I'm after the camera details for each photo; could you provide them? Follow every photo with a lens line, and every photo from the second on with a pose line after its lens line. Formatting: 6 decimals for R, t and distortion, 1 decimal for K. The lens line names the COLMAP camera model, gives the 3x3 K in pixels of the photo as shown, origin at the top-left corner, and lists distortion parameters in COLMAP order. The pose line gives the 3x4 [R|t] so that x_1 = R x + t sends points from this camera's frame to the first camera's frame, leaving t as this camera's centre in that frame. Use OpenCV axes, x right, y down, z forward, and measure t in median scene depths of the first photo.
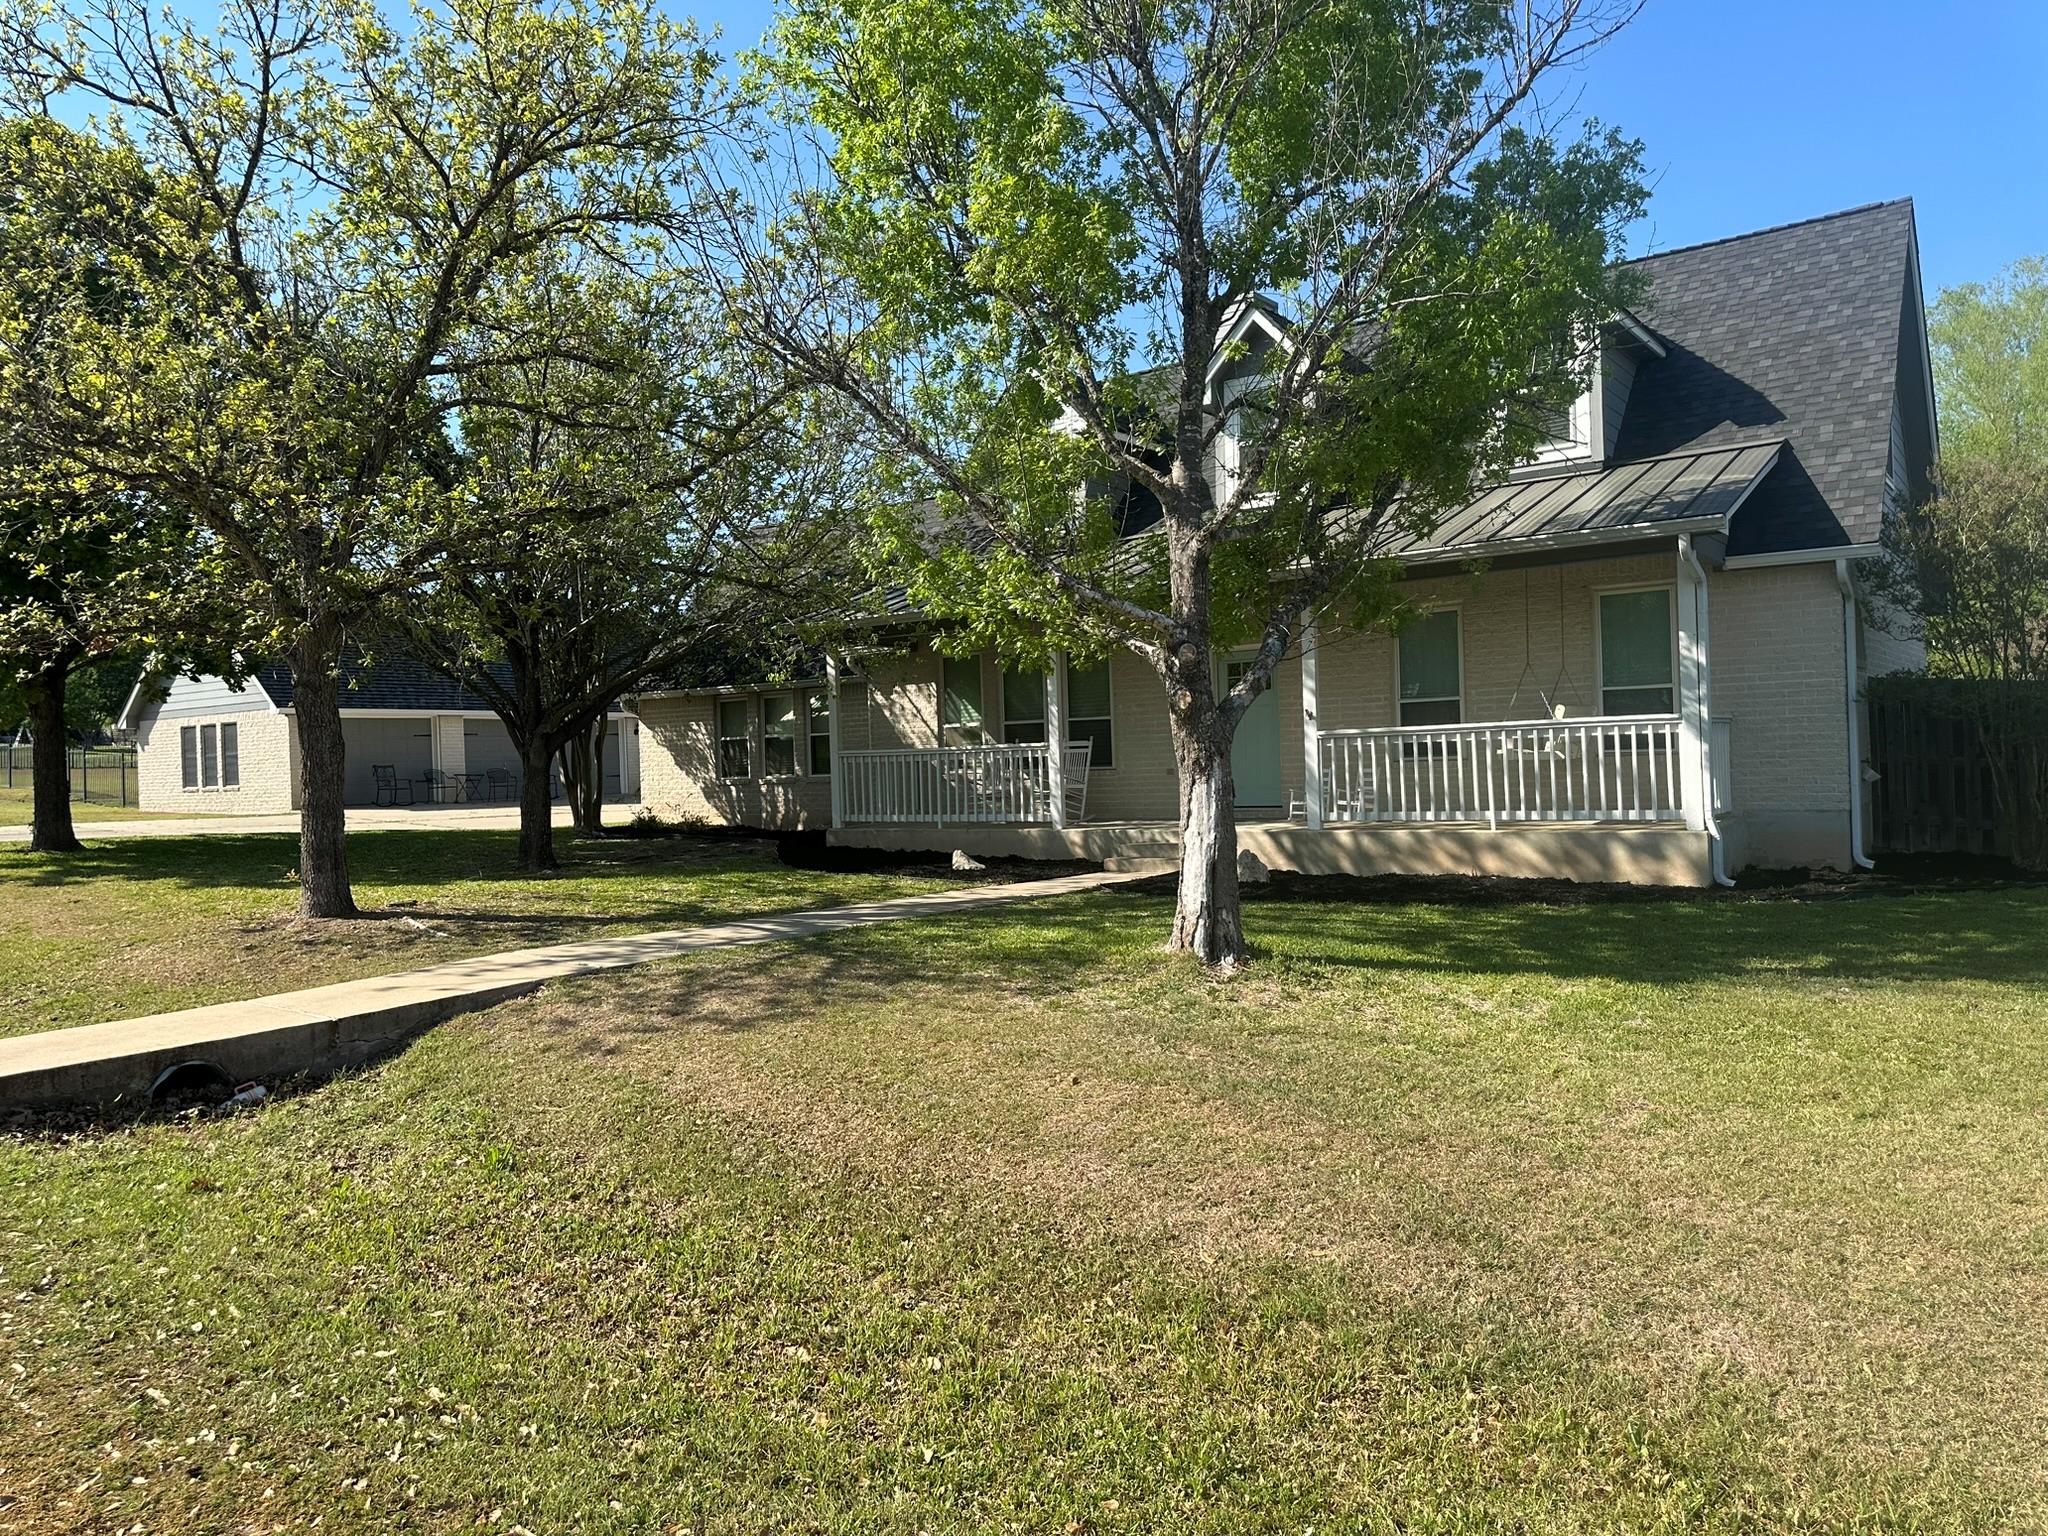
lens RADIAL K [[1425.1, 0, 1024.0], [0, 1425.1, 768.0], [0, 0, 1]] dist [0.102089, -0.122010]
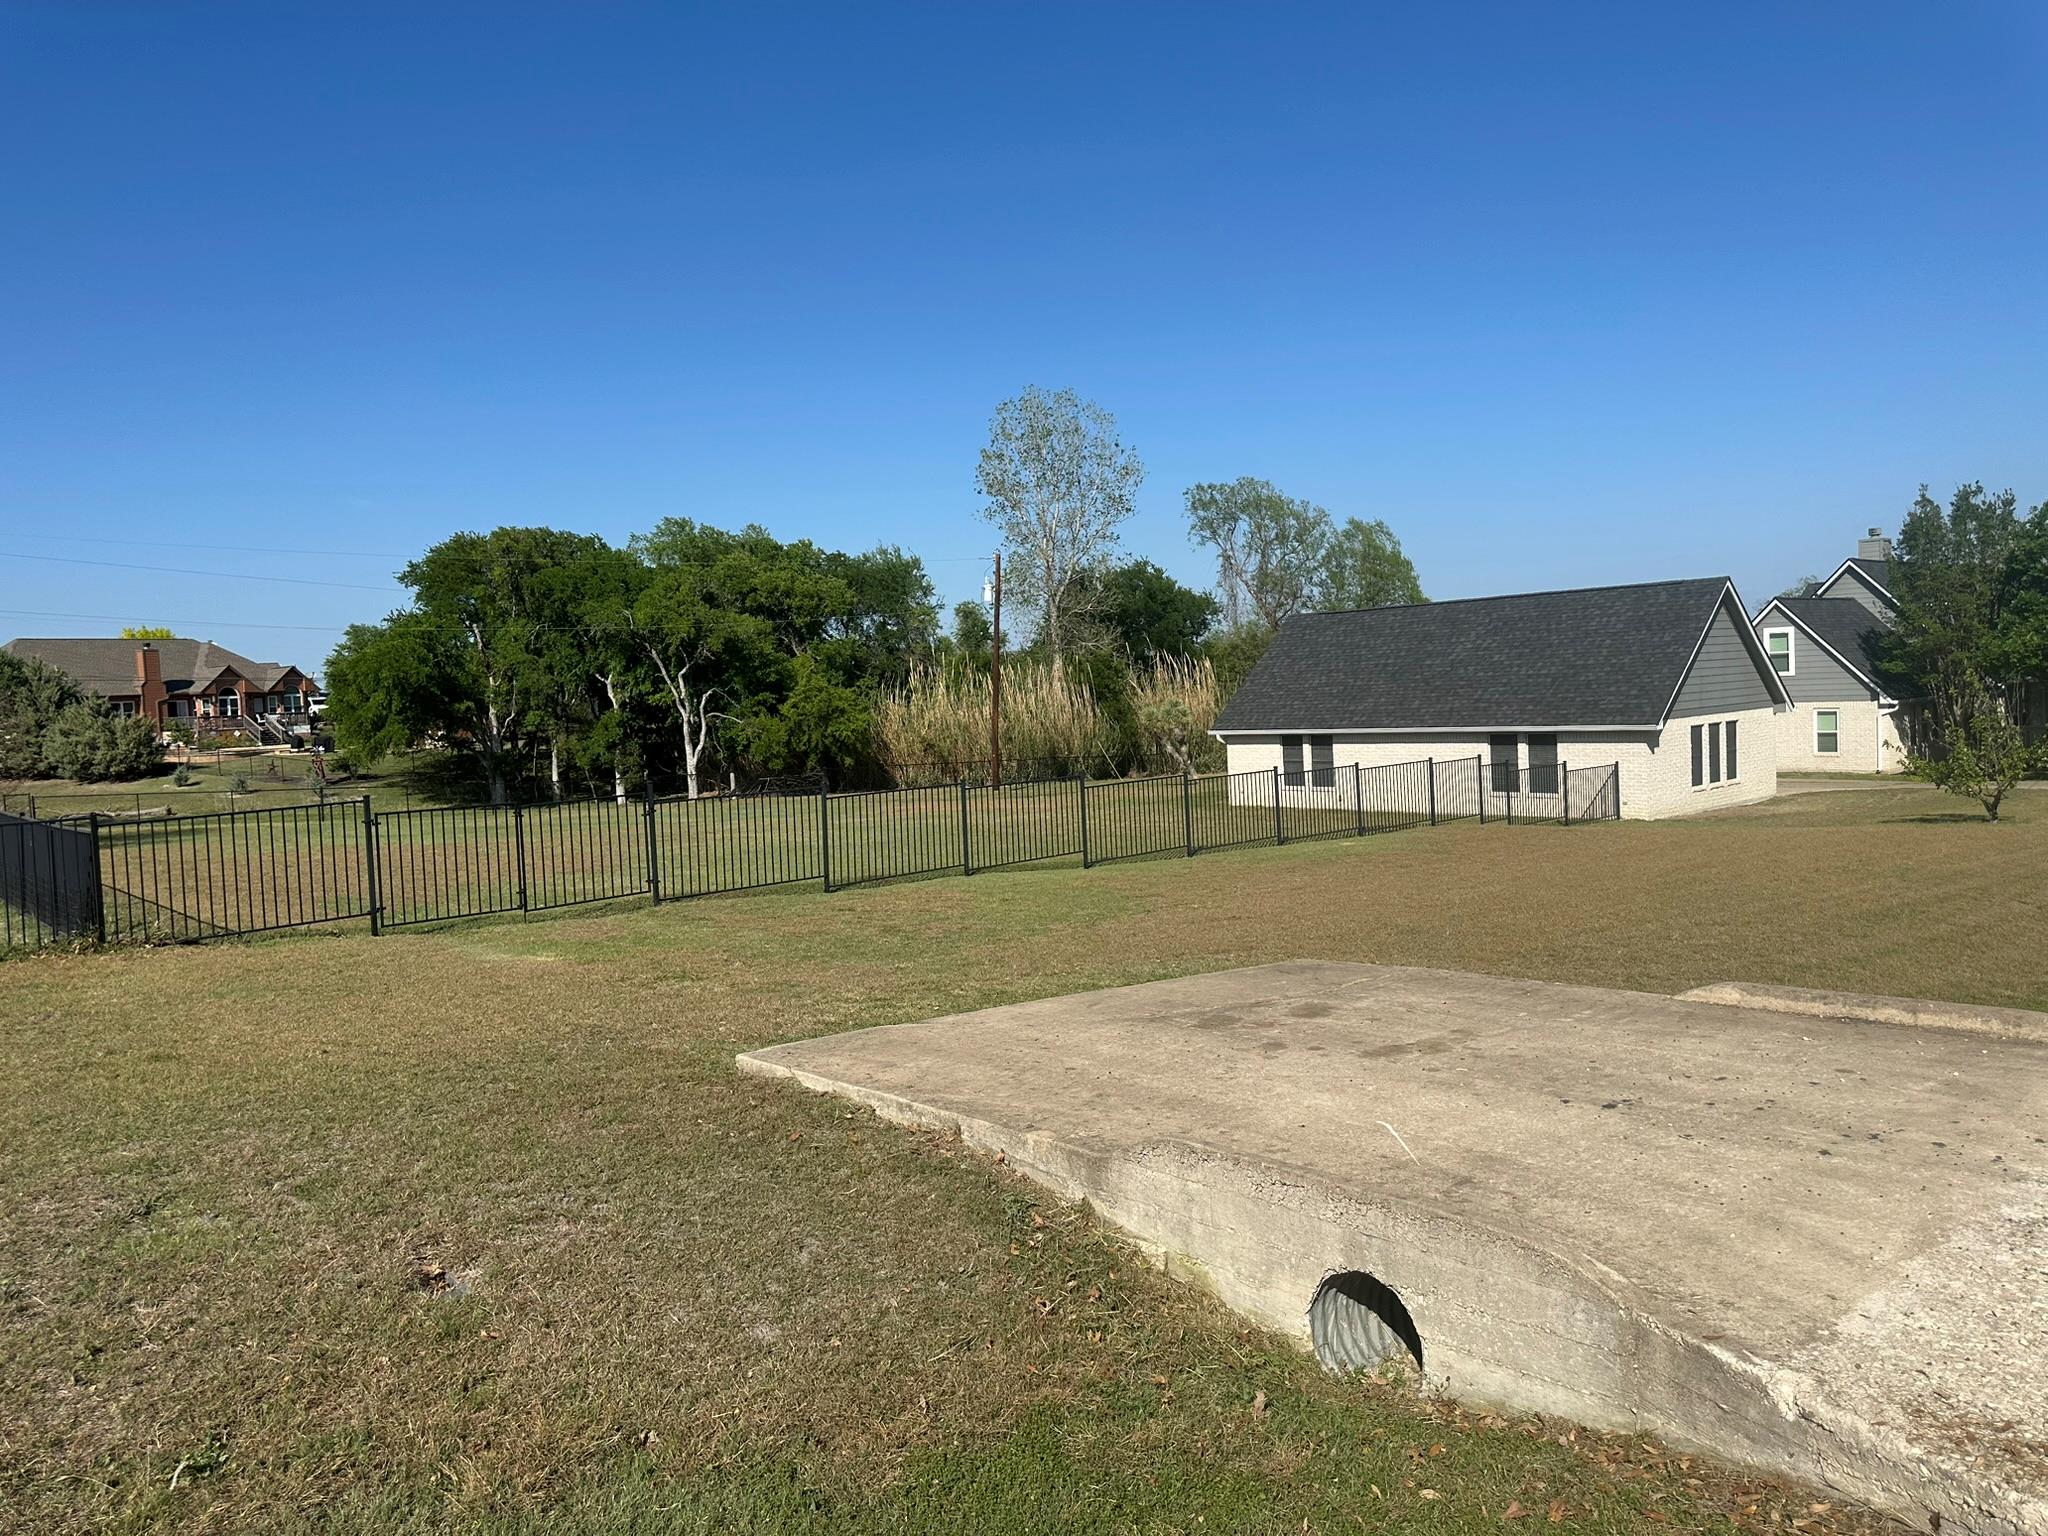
lens RADIAL K [[1435.1, 0, 1010.2], [0, 1435.1, 767.0], [0, 0, 1]] dist [0.101085, -0.144100]
pose [[0.224372, -0.034003, 0.973910, -3.681533], [0.041891, 0.998804, 0.025221, -0.099420], [-0.973603, 0.035139, 0.225528, 2.728373]]
